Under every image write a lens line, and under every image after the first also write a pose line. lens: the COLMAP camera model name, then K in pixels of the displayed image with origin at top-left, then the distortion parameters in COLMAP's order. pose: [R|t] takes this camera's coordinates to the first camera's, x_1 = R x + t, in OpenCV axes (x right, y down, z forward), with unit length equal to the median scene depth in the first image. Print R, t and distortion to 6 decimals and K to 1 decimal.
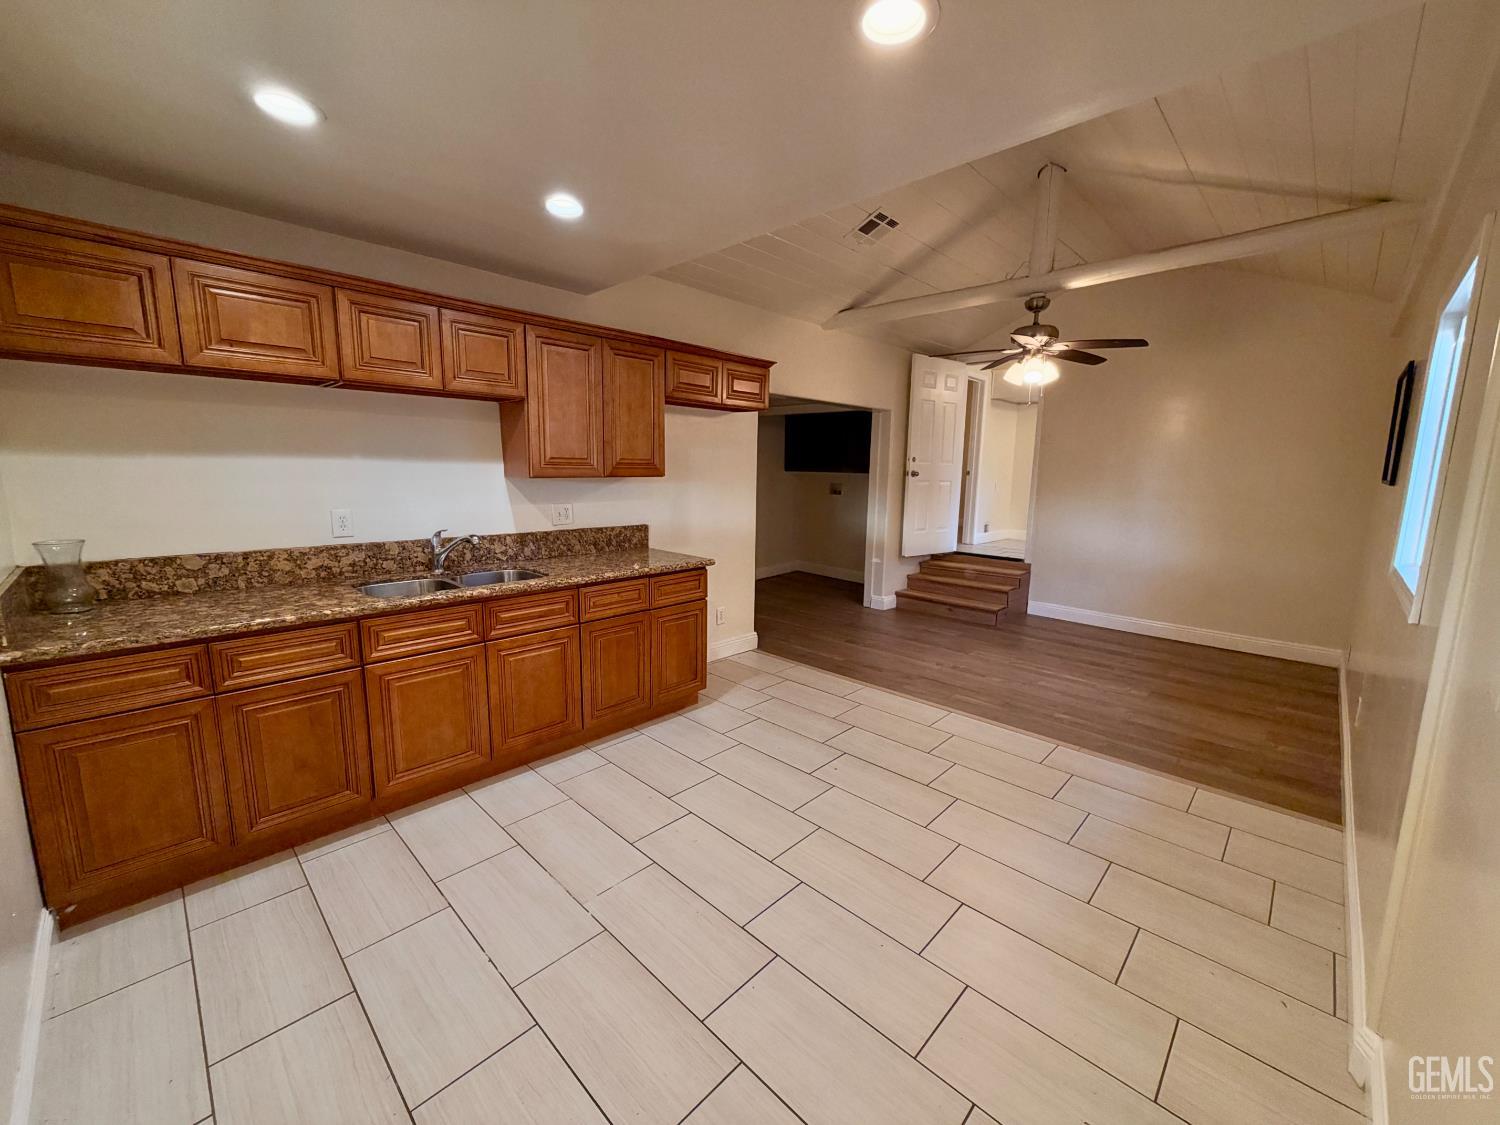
lens RADIAL K [[595.8, 0, 754.0], [0, 595.8, 557.5], [0, 0, 1]] dist [0.002817, -0.000020]
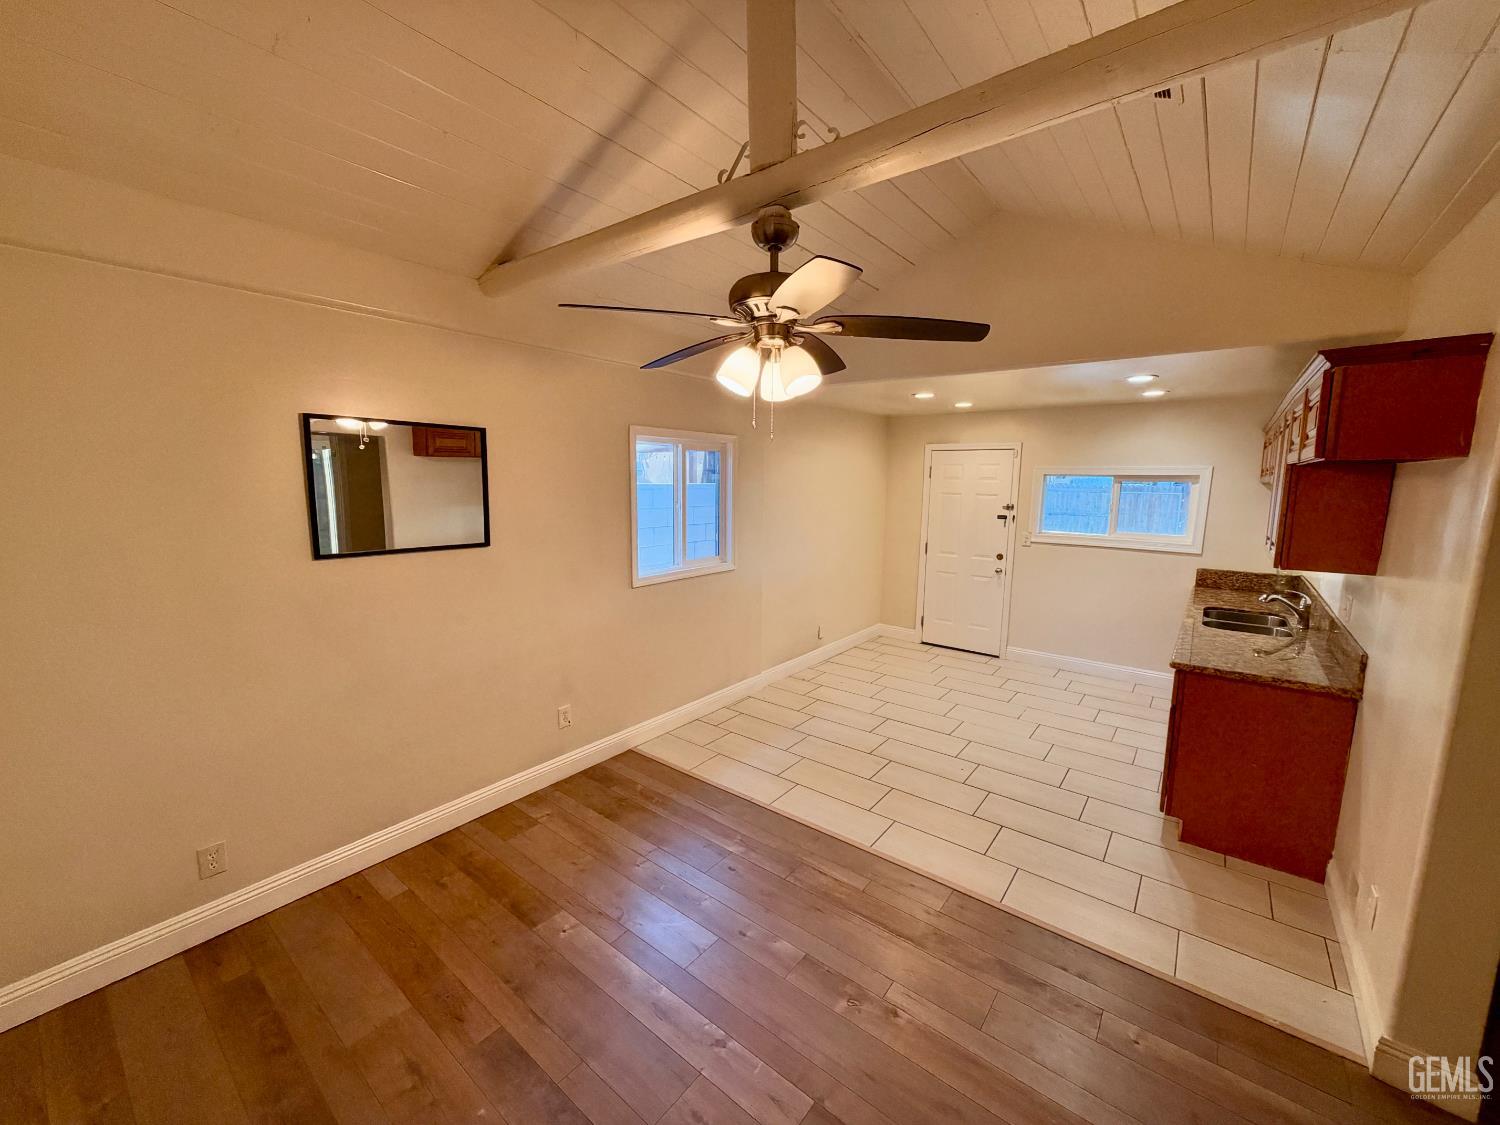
lens RADIAL K [[595.8, 0, 751.5], [0, 595.8, 559.7], [0, 0, 1]] dist [0.002817, -0.000020]
pose [[-0.994607, -0.017930, -0.102157, 0.553888], [-0.046945, 0.956101, 0.289253, -0.319320], [0.092486, 0.292488, -0.951786, 1.566305]]
